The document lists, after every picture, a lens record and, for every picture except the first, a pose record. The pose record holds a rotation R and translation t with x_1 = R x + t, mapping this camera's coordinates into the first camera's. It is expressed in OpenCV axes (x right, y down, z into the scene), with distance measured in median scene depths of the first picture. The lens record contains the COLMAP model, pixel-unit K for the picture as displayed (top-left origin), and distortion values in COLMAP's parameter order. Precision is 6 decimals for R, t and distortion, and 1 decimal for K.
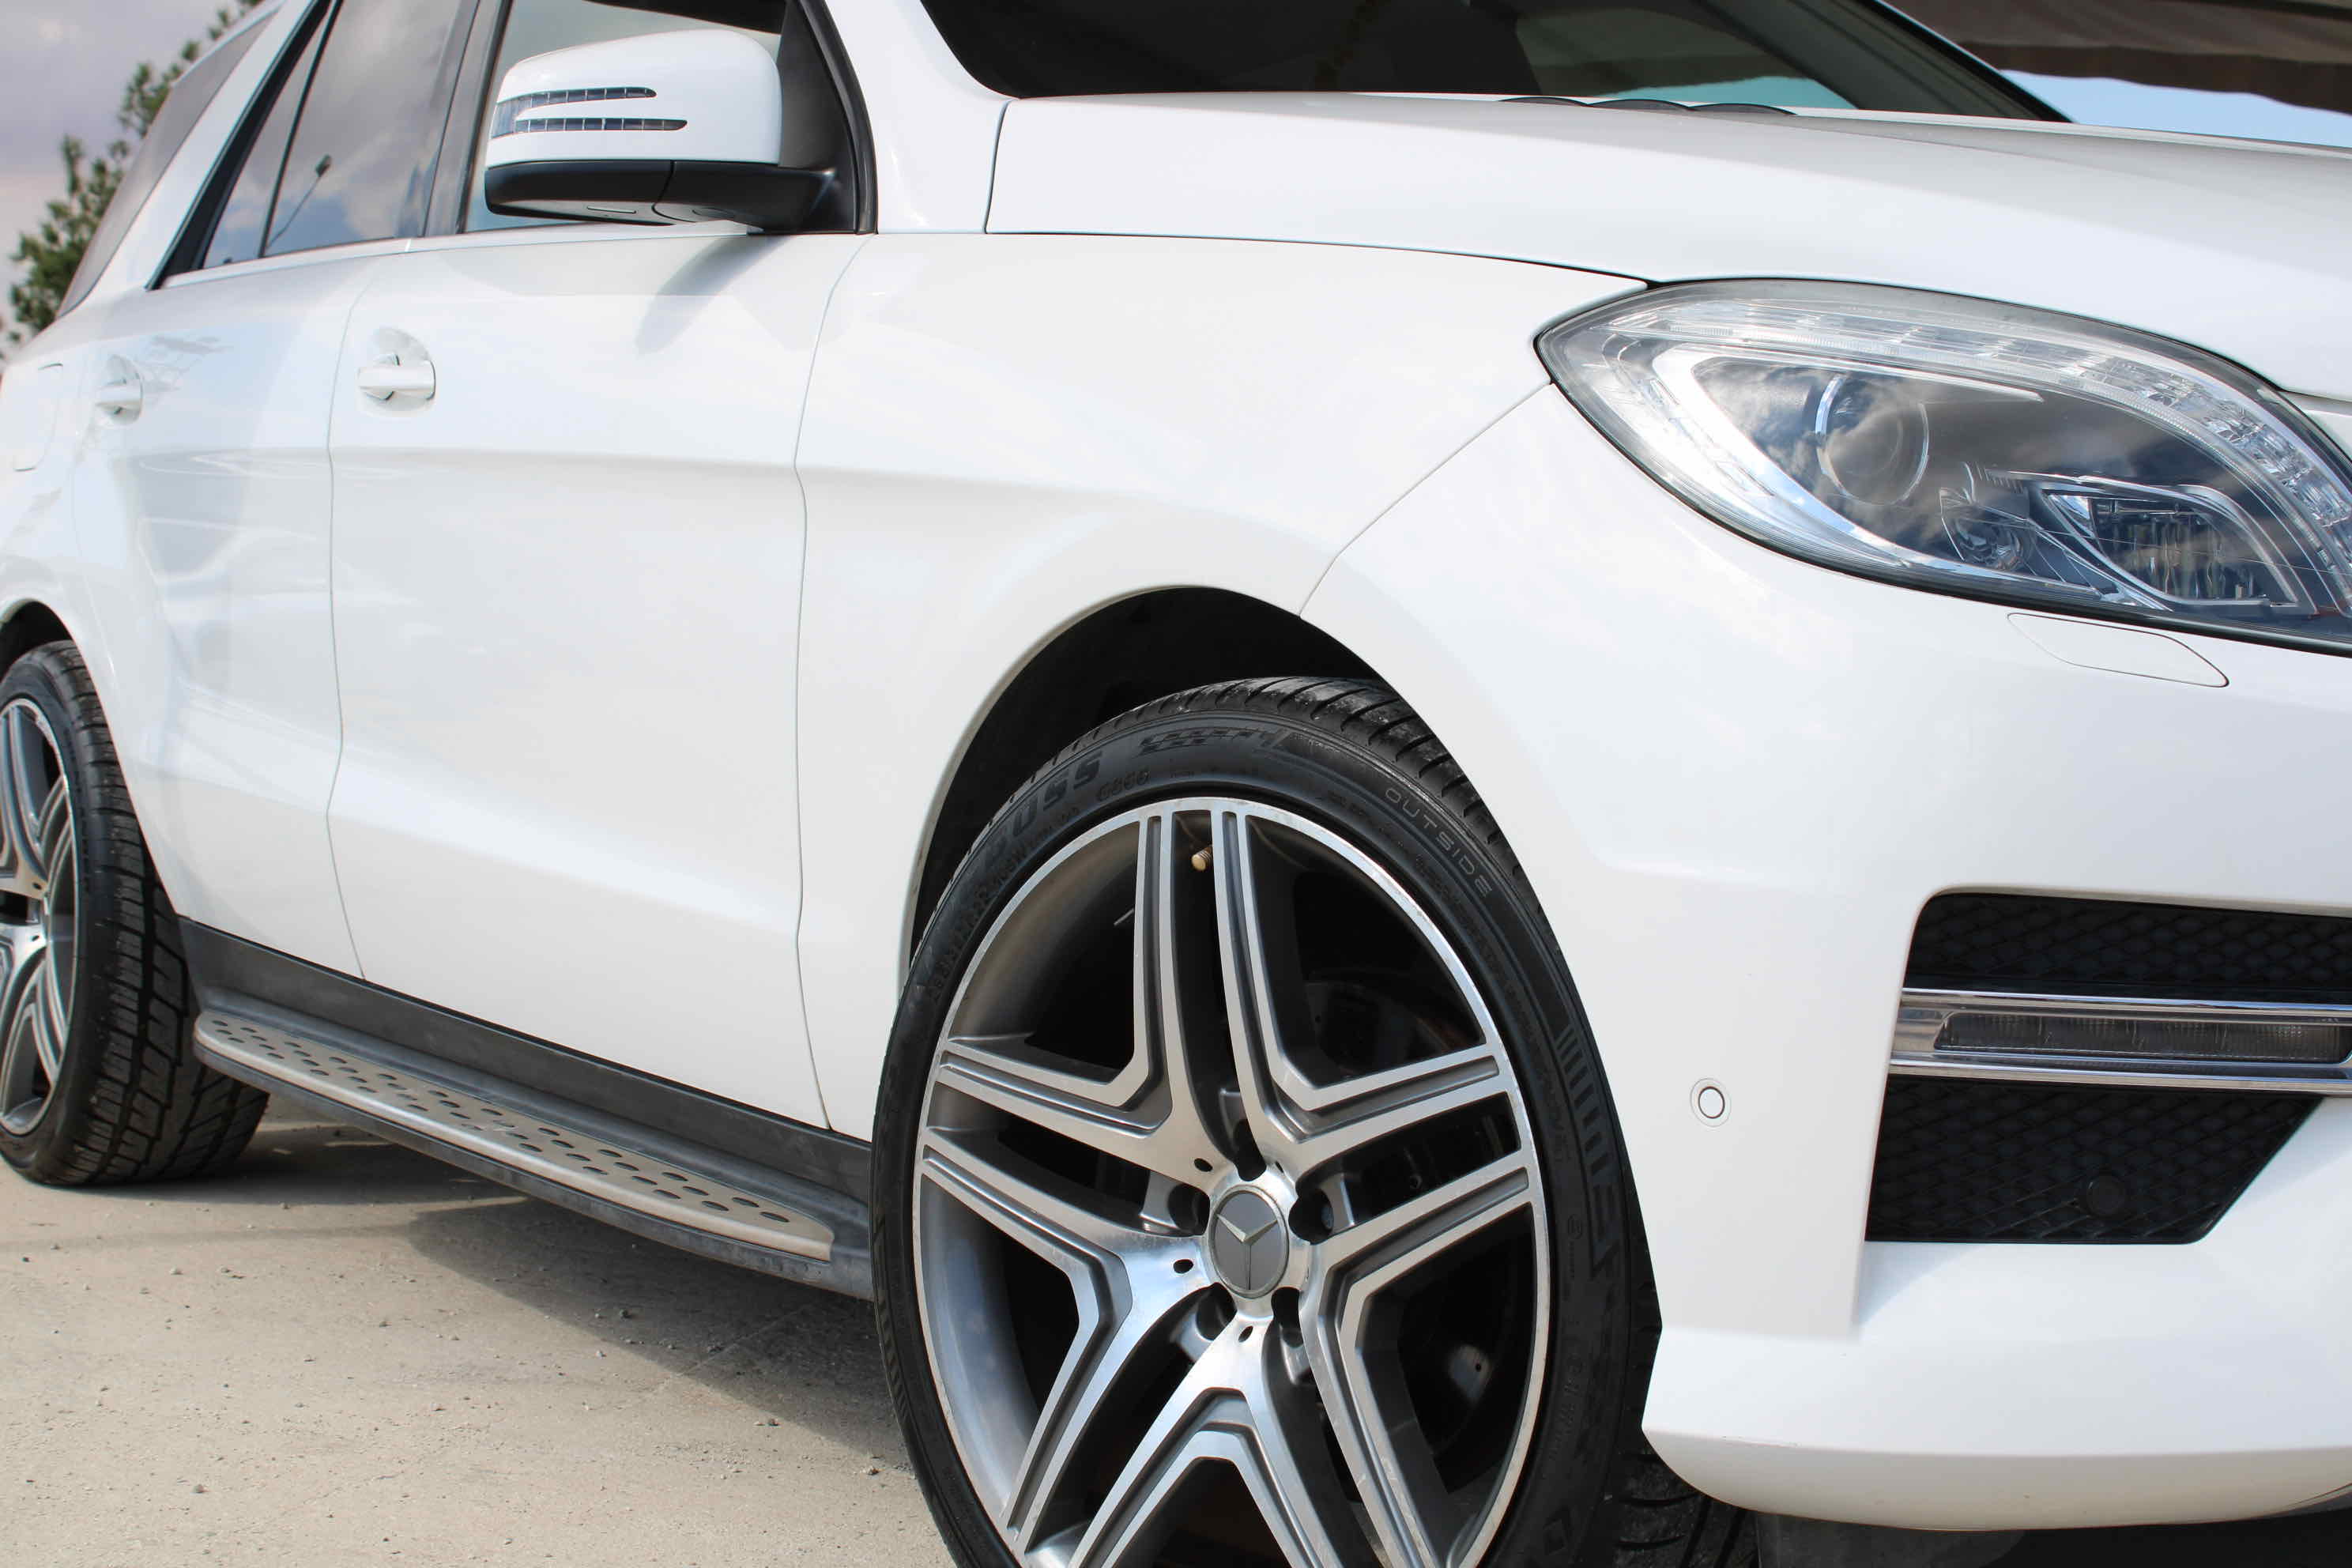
lens RADIAL K [[3923.9, 0, 1180.0], [0, 3923.9, 774.7], [0, 0, 1]] dist [0.016388, 0.000000]
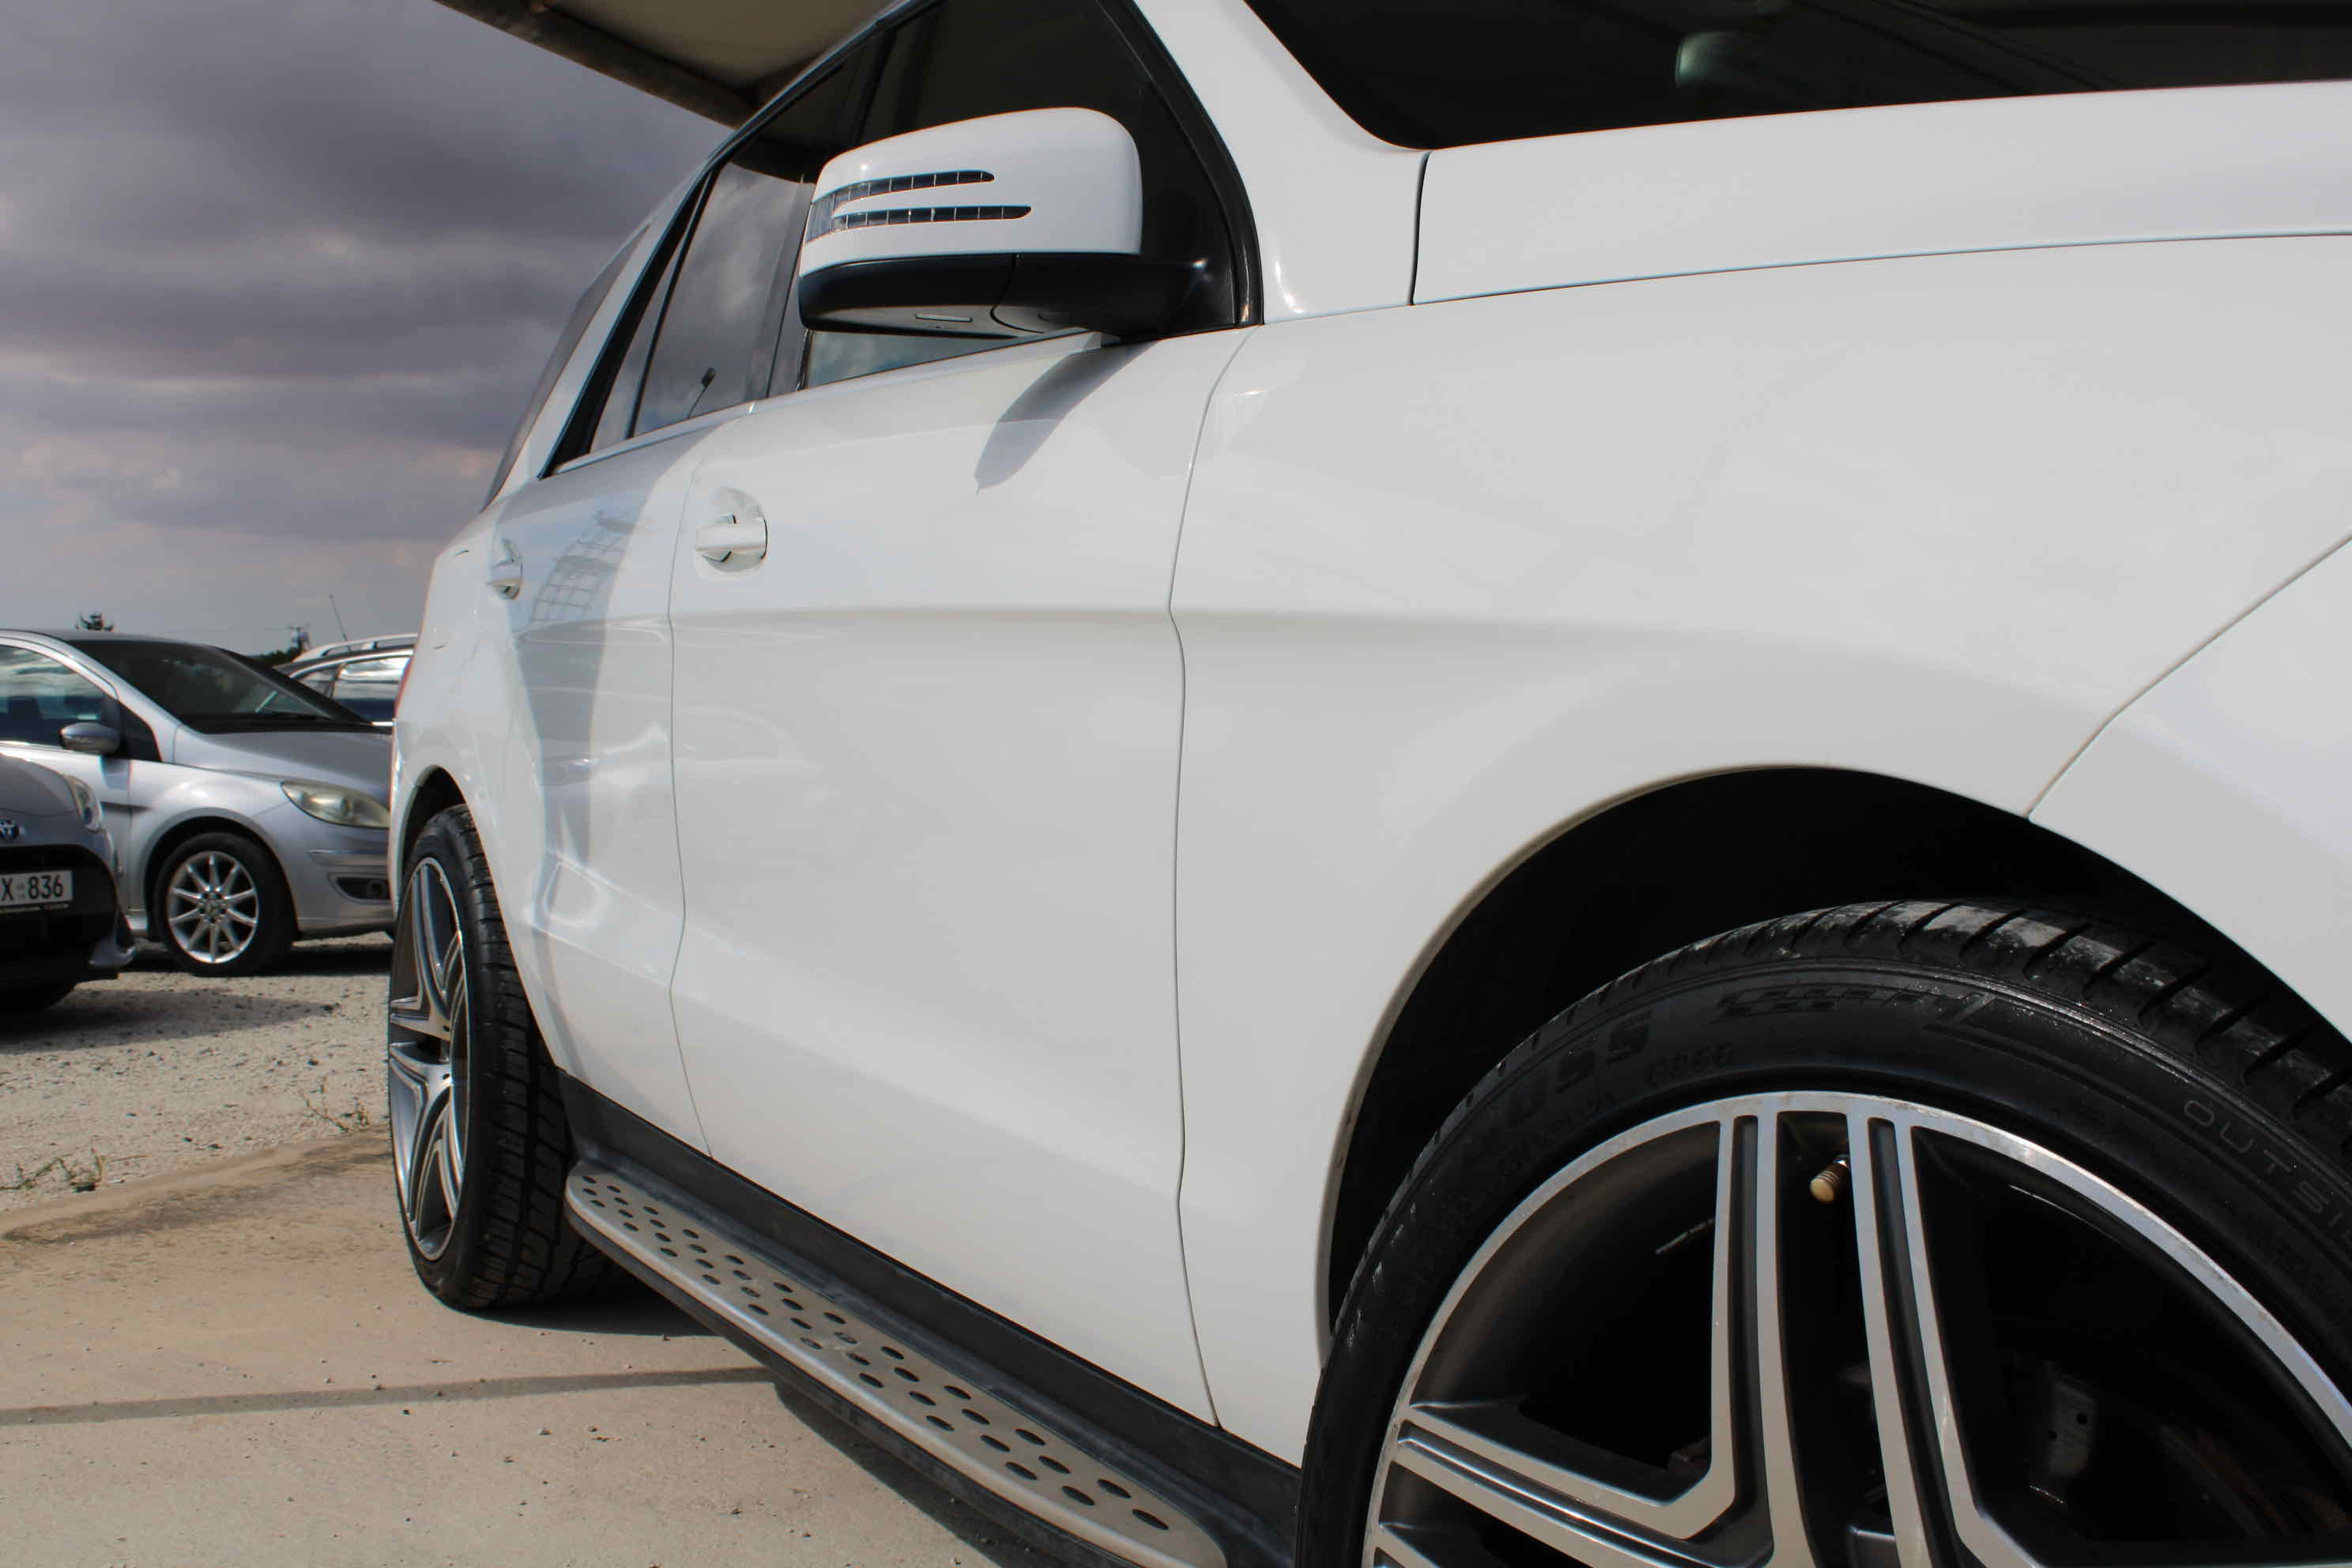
lens RADIAL K [[2470.1, 0, 1167.9], [0, 2470.1, 800.1], [0, 0, 1]] dist [-0.072021, 0.000000]
pose [[0.997340, -0.012886, -0.071745, -0.059469], [0.011714, 0.999791, -0.016734, -0.029807], [0.071946, 0.015849, 0.997283, 0.474054]]
